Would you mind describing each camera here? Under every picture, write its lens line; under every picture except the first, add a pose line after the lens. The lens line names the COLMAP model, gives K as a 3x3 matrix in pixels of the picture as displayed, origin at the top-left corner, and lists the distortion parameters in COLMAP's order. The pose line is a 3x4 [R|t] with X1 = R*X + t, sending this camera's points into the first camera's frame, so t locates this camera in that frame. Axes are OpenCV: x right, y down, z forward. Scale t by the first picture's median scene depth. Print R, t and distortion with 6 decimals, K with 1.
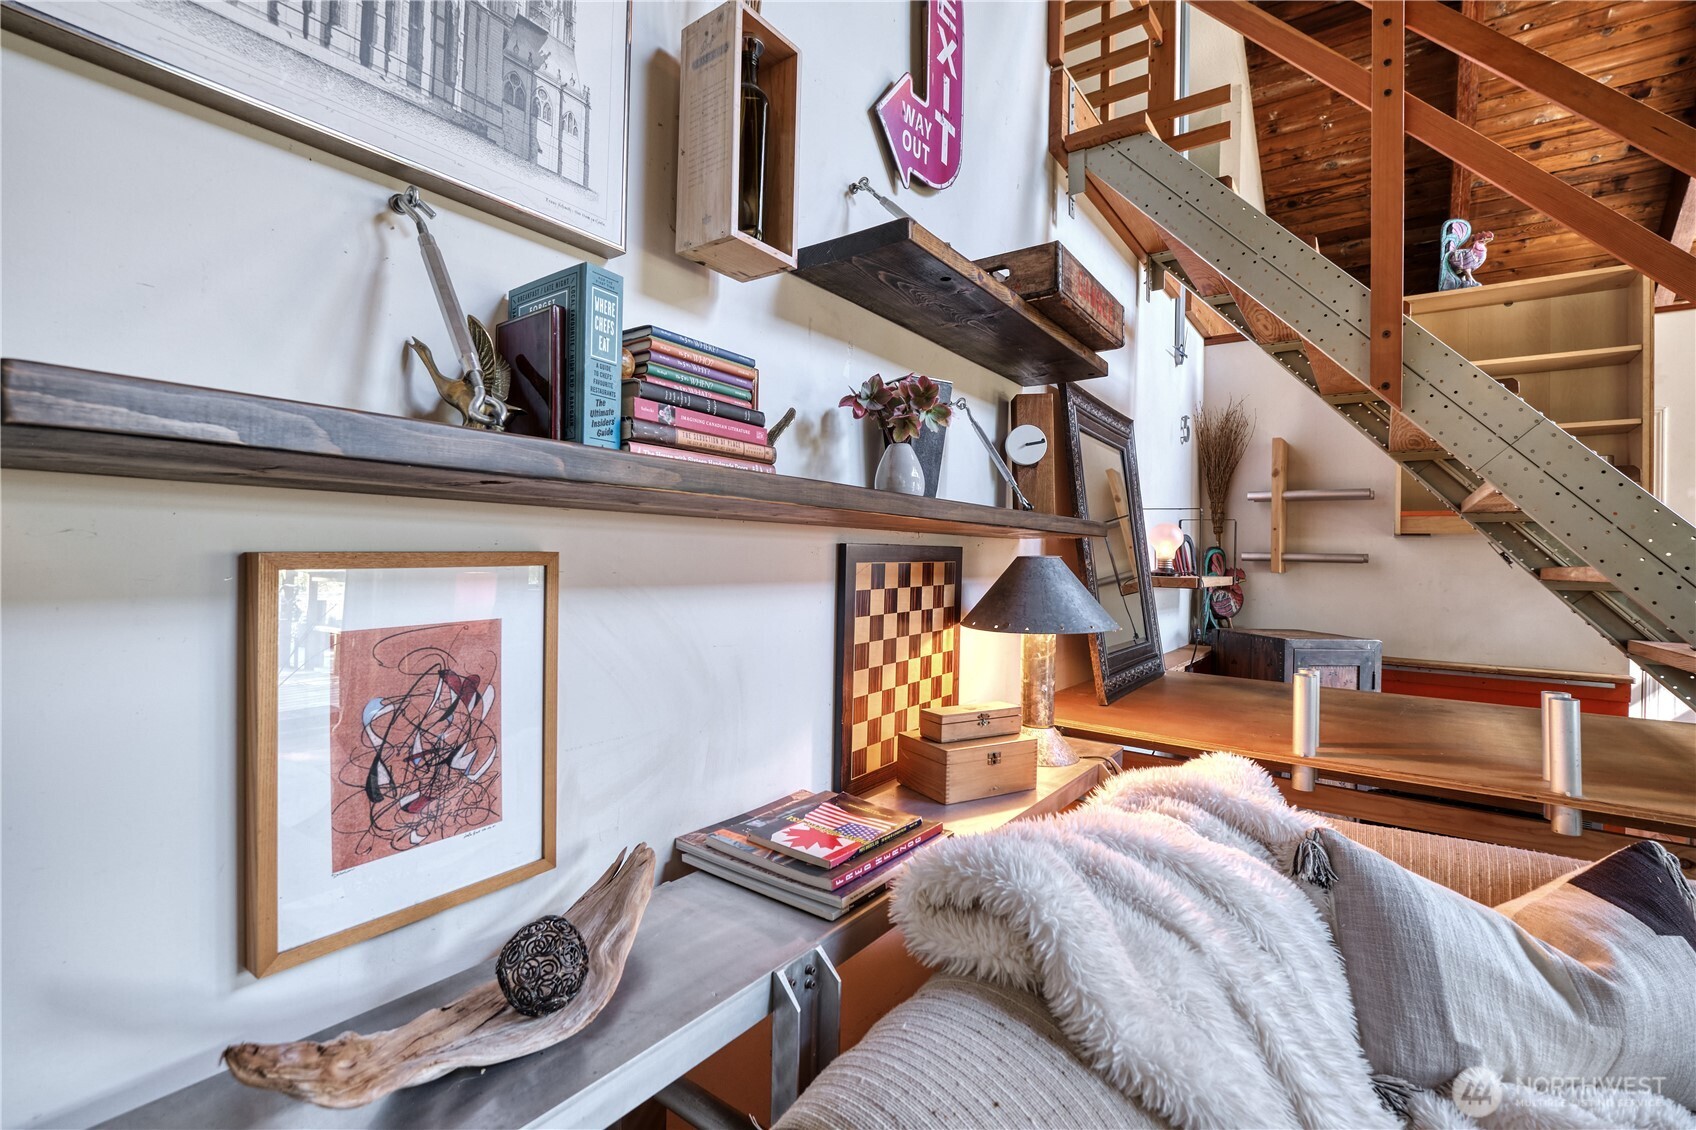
lens RADIAL K [[766.7, 0, 851.7], [0, 766.7, 551.9], [0, 0, 1]] dist [-0.005492, -0.000031]
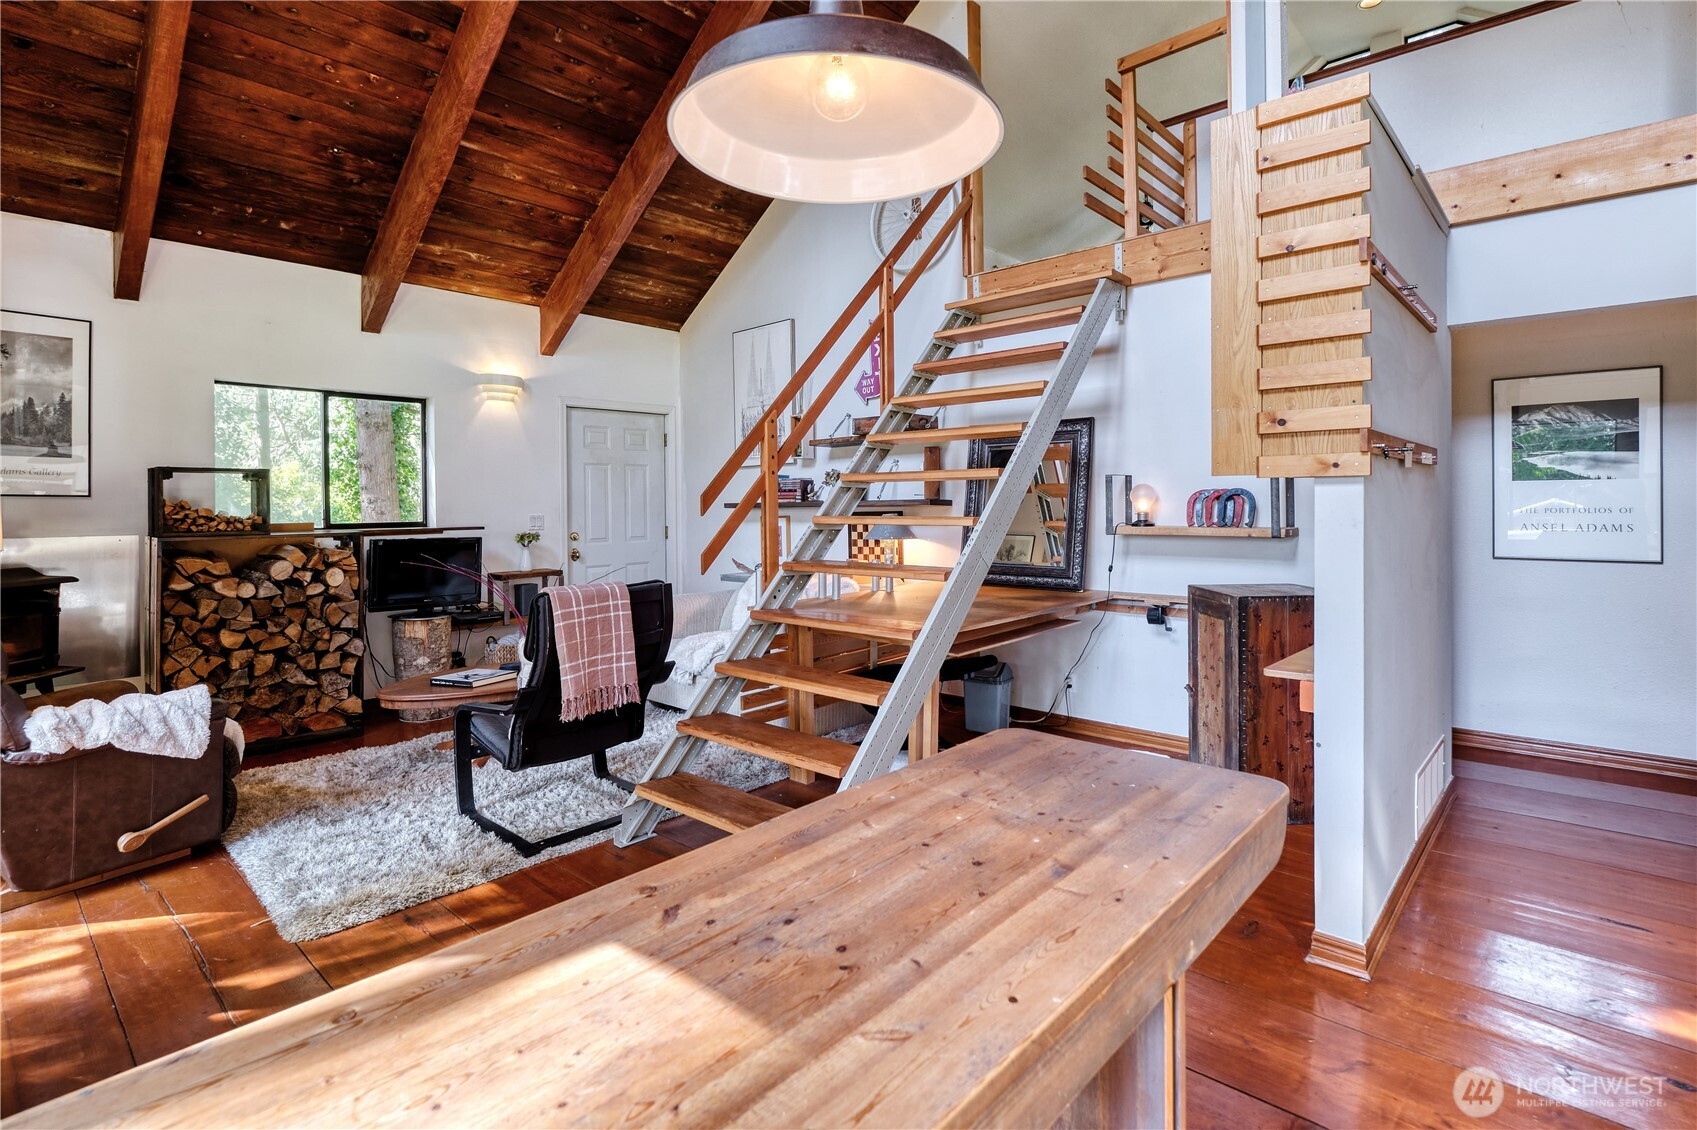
lens RADIAL K [[845.4, 0, 899.4], [0, 845.4, 504.3], [0, 0, 1]] dist [-0.006353, -0.003319]
pose [[-0.092610, -0.018736, -0.995526, 4.085524], [0.013887, 0.999701, -0.020107, 0.036597], [0.995606, -0.015687, -0.092322, 1.634405]]
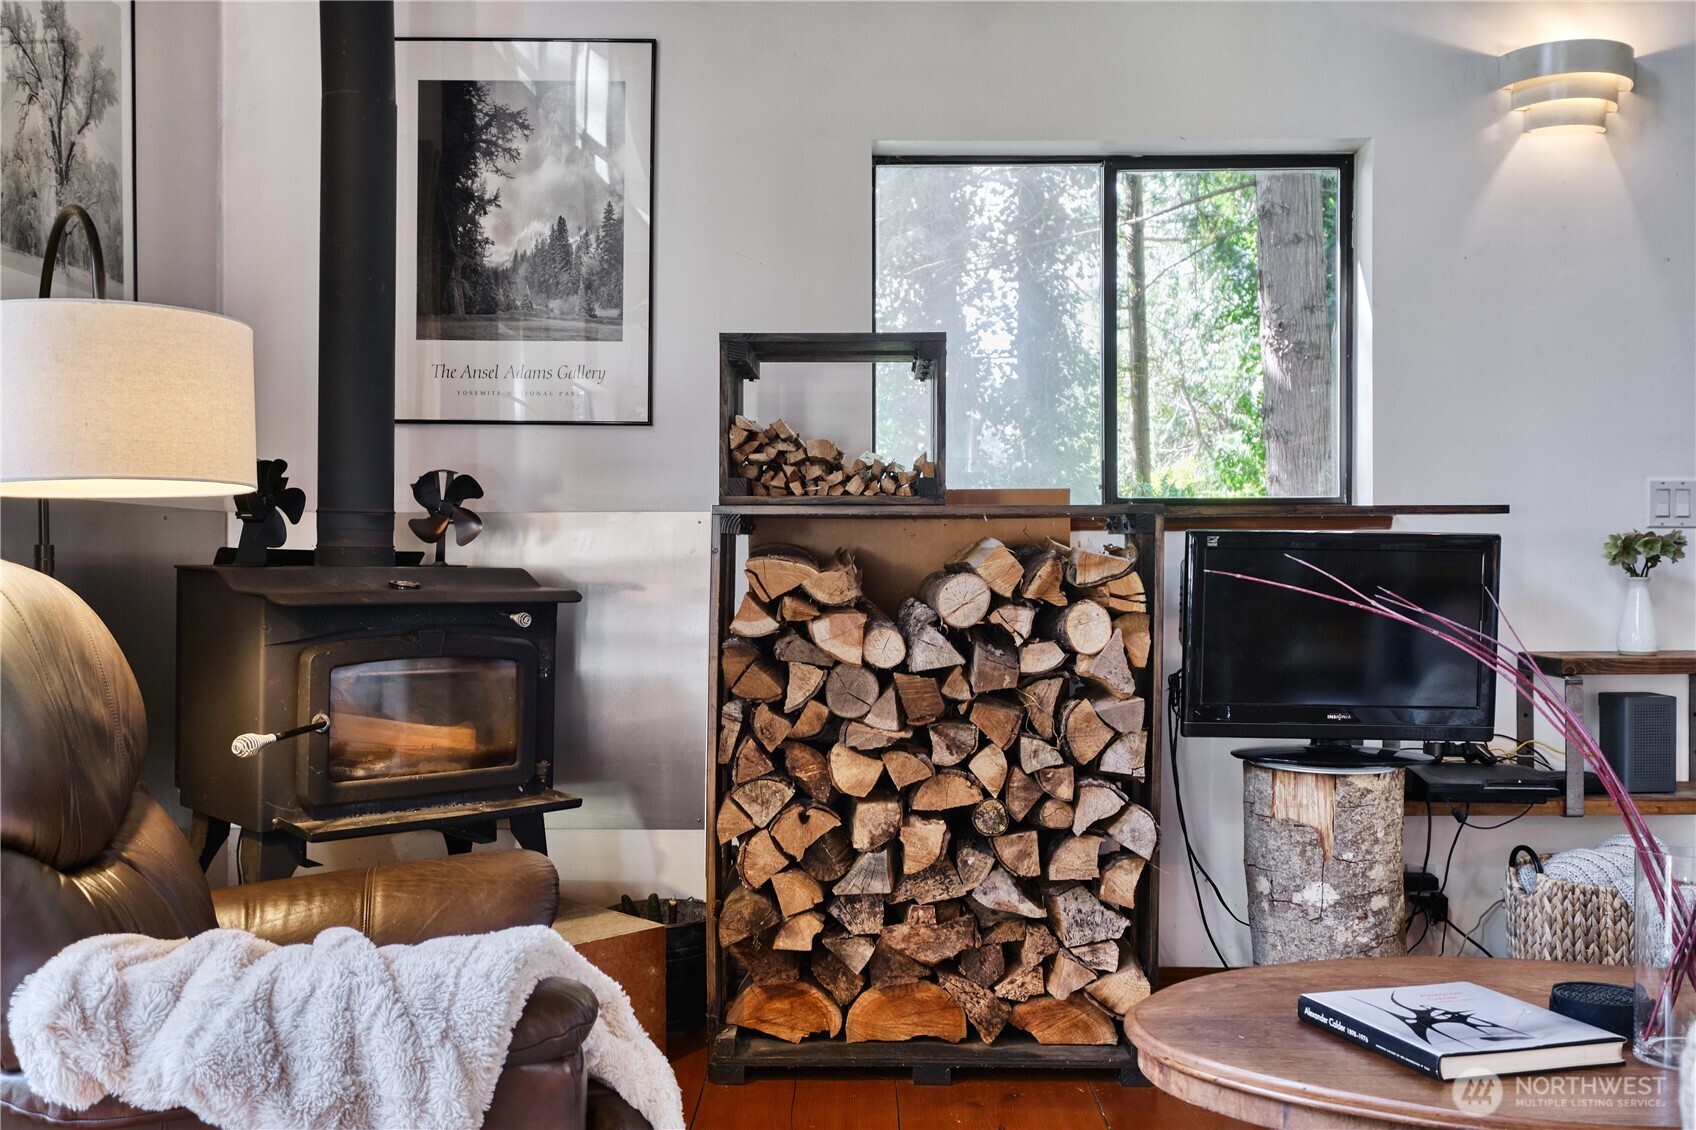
lens RADIAL K [[1518.9, 0, 808.9], [0, 1518.9, 605.2], [0, 0, 1]] dist [-0.006376, 0.001406]
pose [[-0.833838, -0.007532, -0.551958, 2.451758], [-0.013924, 0.999876, 0.007391, 0.186780], [0.551834, 0.013848, -0.833839, 0.645554]]
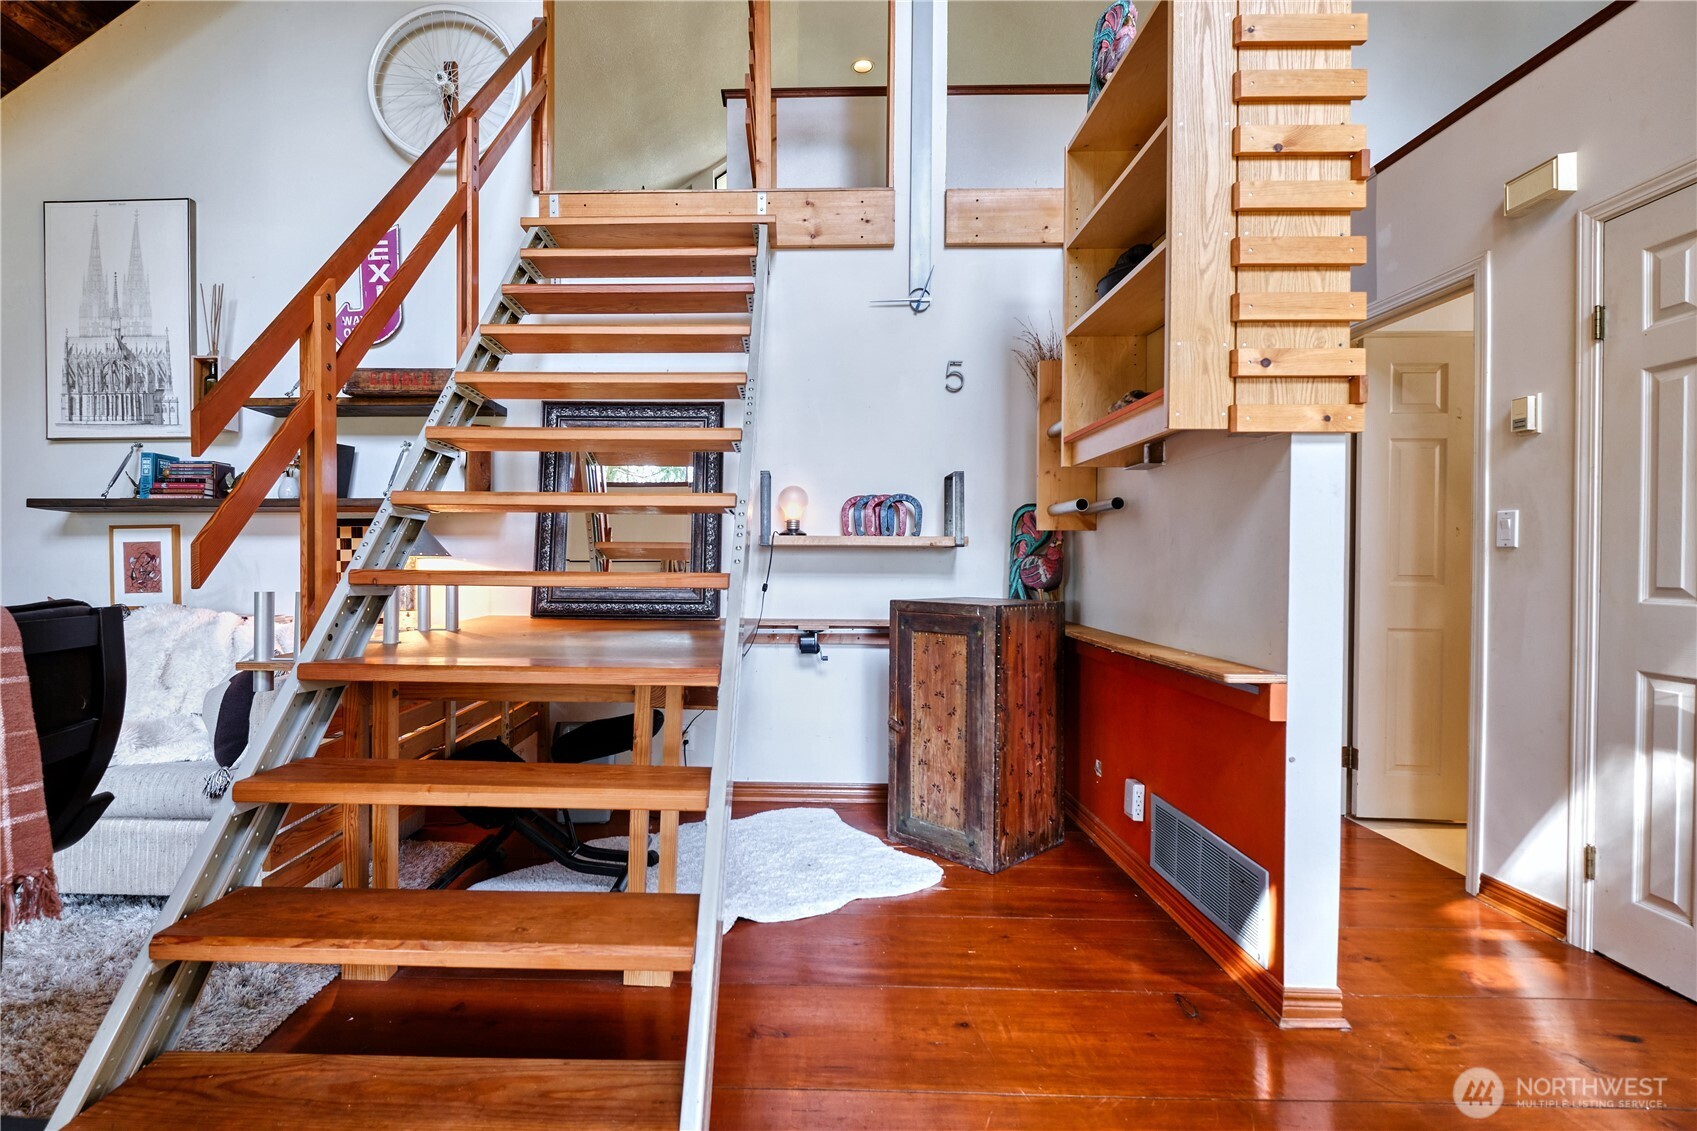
lens RADIAL K [[796.1, 0, 789.3], [0, 796.1, 565.6], [0, 0, 1]] dist [-0.001896, -0.000774]
pose [[0.556937, -0.017657, -0.830367, 2.898088], [0.013775, 0.999833, -0.012021, 0.186842], [0.830440, -0.004743, 0.557087, 0.854977]]
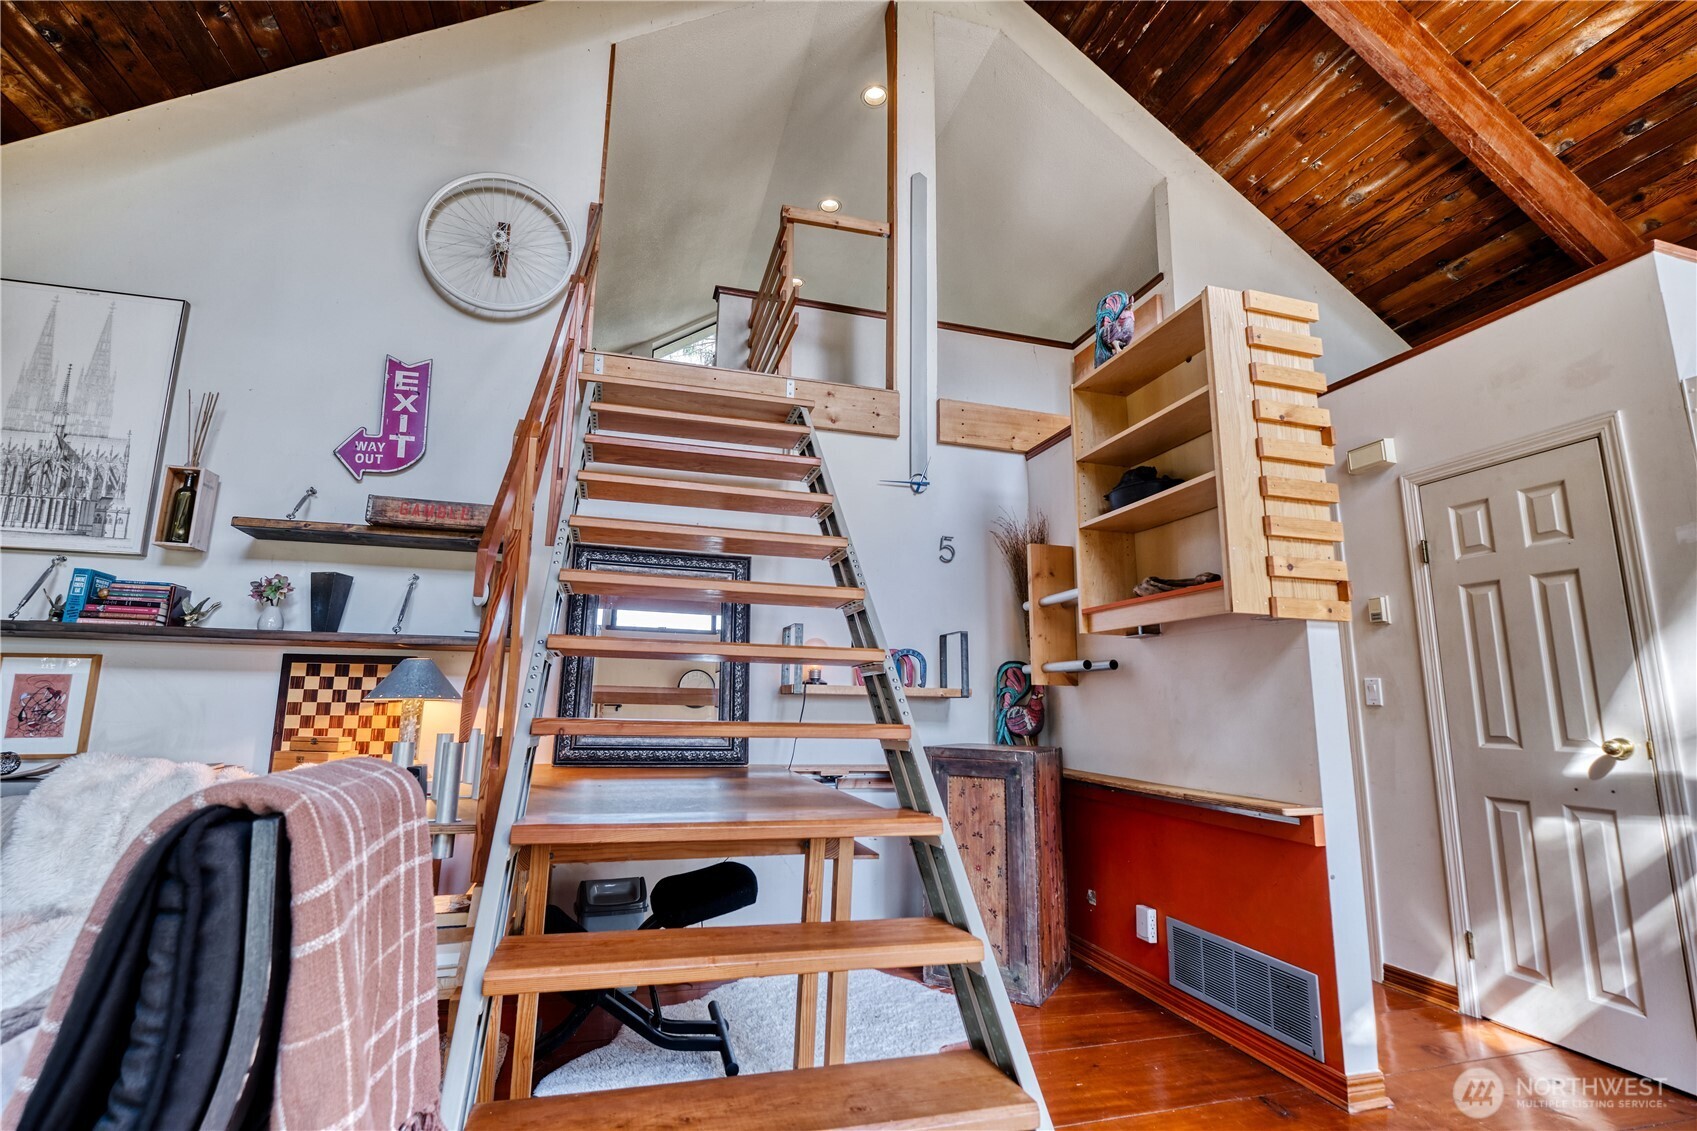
lens RADIAL K [[751.2, 0, 830.0], [0, 751.2, 567.2], [0, 0, 1]] dist [-0.009661, 0.000041]
pose [[0.776975, -0.125544, -0.616887, 2.487470], [0.005321, 0.981188, -0.192981, 0.163746], [0.629509, 0.146658, 0.763026, 0.329844]]
